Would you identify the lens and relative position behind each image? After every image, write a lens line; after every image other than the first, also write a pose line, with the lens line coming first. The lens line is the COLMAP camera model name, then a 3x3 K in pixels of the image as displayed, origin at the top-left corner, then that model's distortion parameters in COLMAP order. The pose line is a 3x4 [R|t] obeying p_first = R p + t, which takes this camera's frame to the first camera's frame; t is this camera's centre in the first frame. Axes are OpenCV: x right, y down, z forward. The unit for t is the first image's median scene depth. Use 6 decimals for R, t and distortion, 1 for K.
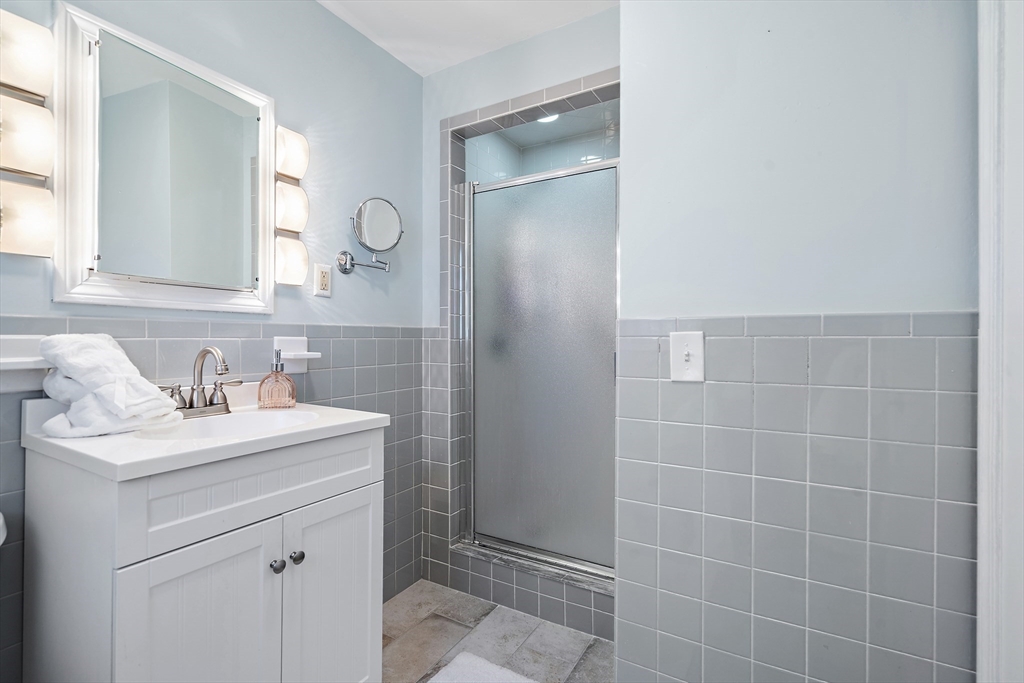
lens RADIAL K [[470.1, 0, 509.3], [0, 470.1, 341.8], [0, 0, 1]] dist [-0.005017, 0.000271]
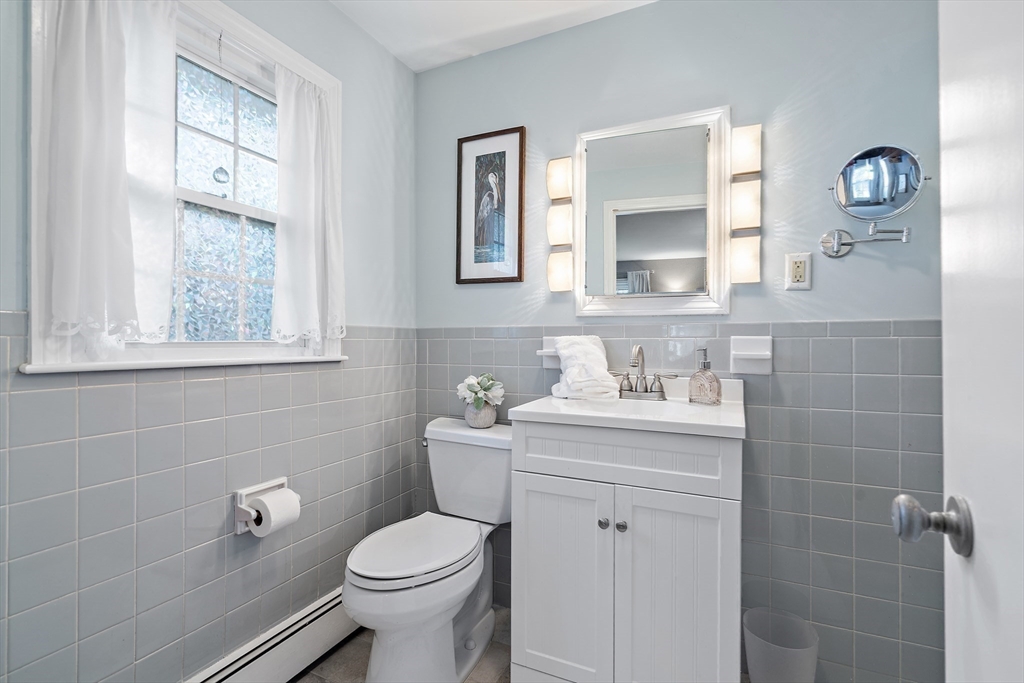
lens RADIAL K [[470.1, 0, 511.7], [0, 470.1, 338.9], [0, 0, 1]] dist [-0.005017, 0.000271]
pose [[0.097506, -0.001012, -0.995234, 0.481603], [-0.002824, 0.999995, -0.001294, -0.002097], [0.995231, 0.002937, 0.097503, 0.432251]]
